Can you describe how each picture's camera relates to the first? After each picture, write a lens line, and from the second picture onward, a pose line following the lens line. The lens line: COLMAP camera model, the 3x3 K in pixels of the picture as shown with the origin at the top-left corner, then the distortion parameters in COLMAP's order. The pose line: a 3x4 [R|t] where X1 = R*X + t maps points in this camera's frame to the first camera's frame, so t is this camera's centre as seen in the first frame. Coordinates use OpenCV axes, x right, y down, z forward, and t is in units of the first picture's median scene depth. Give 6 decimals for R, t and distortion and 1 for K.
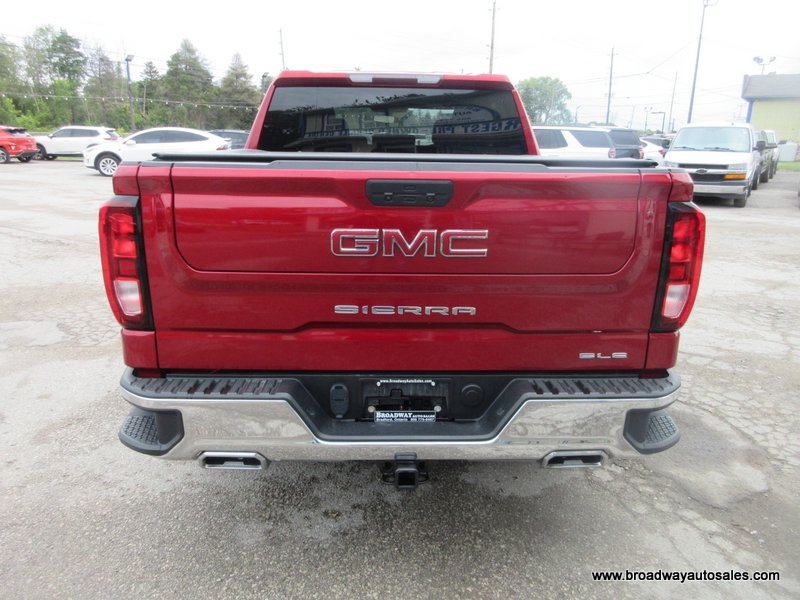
lens RADIAL K [[603.3, 0, 397.5], [0, 603.3, 296.3], [0, 0, 1]] dist [0.016432, -0.012382]
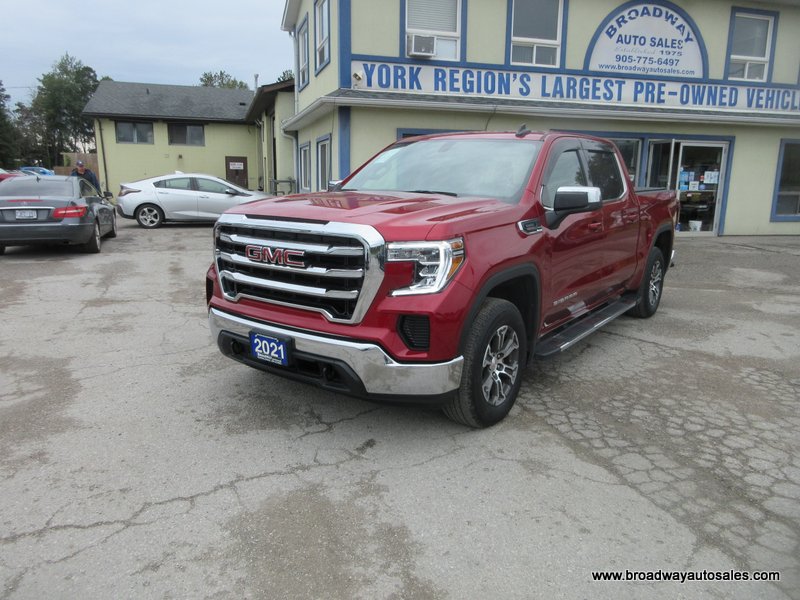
lens RADIAL K [[603.3, 0, 397.5], [0, 603.3, 296.3], [0, 0, 1]] dist [0.016432, -0.012382]
pose [[-0.786998, -0.148770, 0.598750, -0.682111], [0.126284, 0.911099, 0.392367, -0.622405], [-0.603893, 0.384404, -0.698246, 2.334121]]
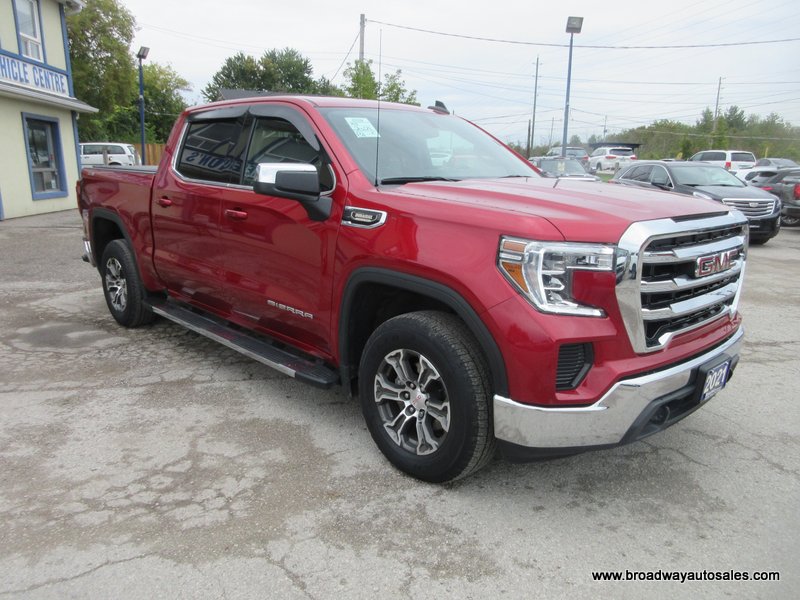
lens RADIAL K [[603.3, 0, 397.5], [0, 603.3, 296.3], [0, 0, 1]] dist [0.016432, -0.012382]
pose [[-0.741828, 0.116290, -0.660430, 0.657696], [-0.192412, 0.906527, 0.375749, -0.514175], [0.642393, 0.405816, -0.650111, 2.051798]]
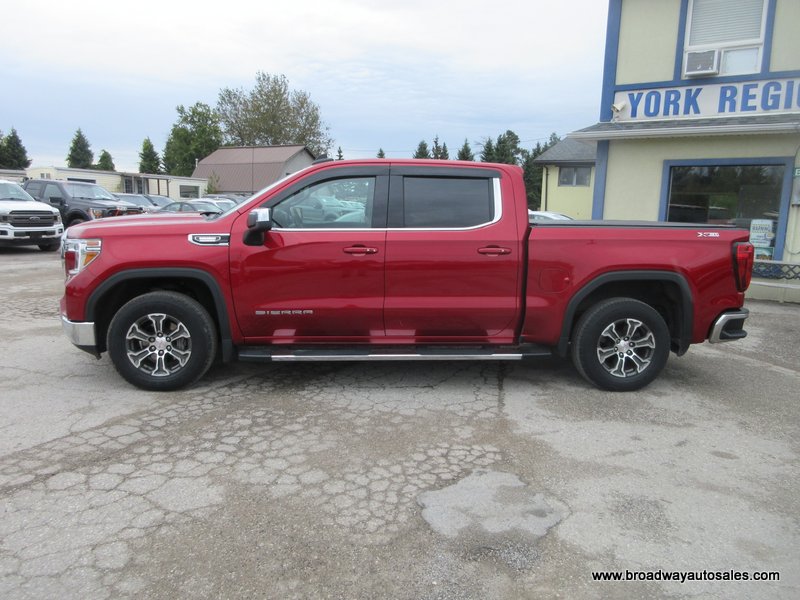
lens RADIAL K [[603.3, 0, 397.5], [0, 603.3, 296.3], [0, 0, 1]] dist [0.016432, -0.012382]
pose [[-0.048899, -0.163501, 0.985331, -1.416624], [0.220773, 0.960340, 0.170311, -0.337025], [-0.974099, 0.225862, -0.010863, 1.197372]]
